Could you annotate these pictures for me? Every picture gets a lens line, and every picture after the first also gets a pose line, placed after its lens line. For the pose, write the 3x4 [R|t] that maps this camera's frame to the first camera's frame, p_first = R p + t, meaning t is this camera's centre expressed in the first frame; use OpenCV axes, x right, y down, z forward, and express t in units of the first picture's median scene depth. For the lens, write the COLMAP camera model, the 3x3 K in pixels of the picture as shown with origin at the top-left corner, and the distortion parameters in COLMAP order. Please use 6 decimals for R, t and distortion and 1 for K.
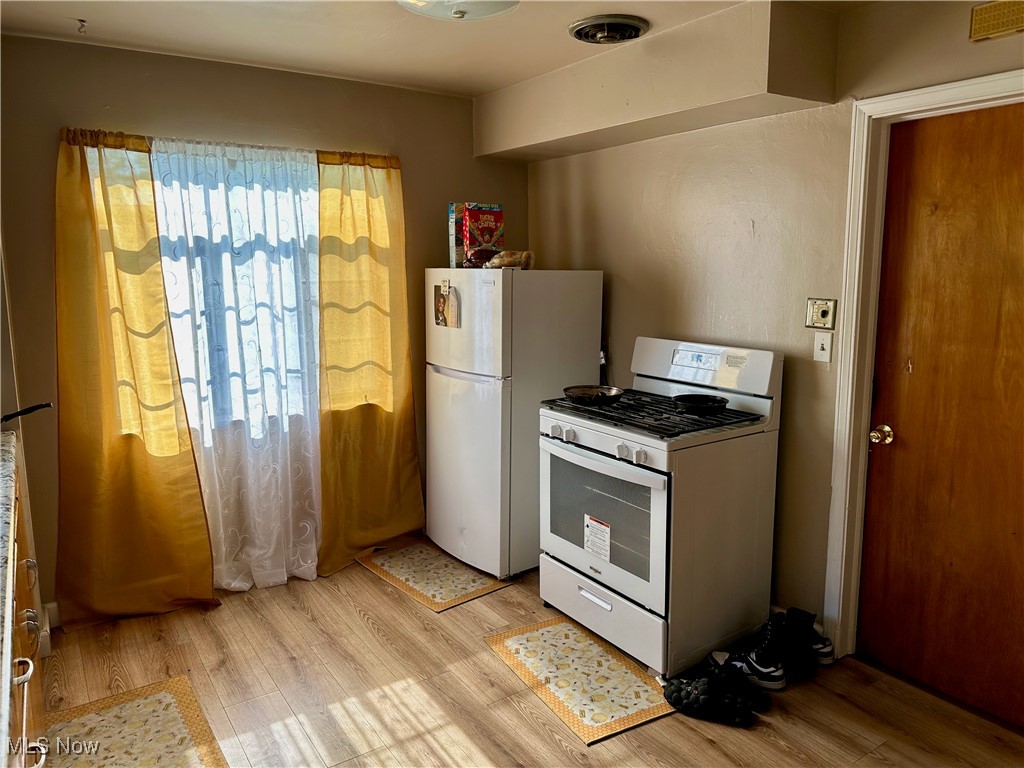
lens RADIAL K [[724.1, 0, 514.4], [0, 724.1, 380.4], [0, 0, 1]] dist [0.018488, -0.012670]
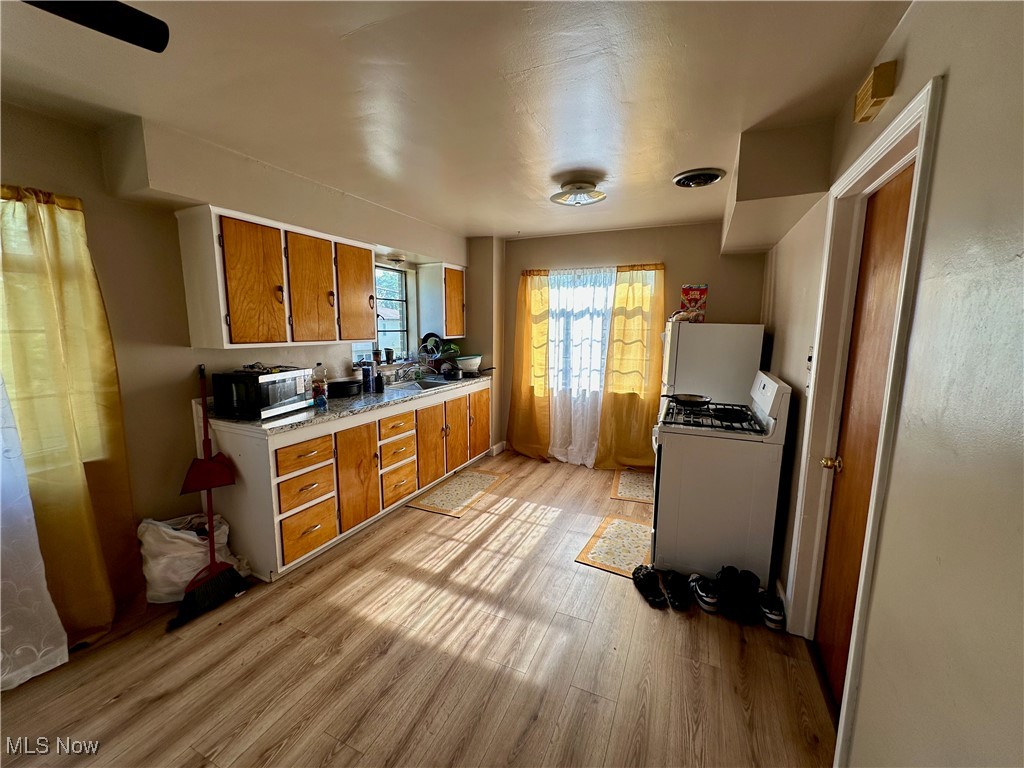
lens RADIAL K [[409.3, 0, 511.7], [0, 409.3, 386.6], [0, 0, 1]] dist [0.001001, -0.000139]
pose [[0.512822, 0.133784, -0.848007, 0.640718], [-0.147725, 0.986801, 0.066345, -0.008568], [0.845689, 0.091249, 0.525816, 0.166527]]
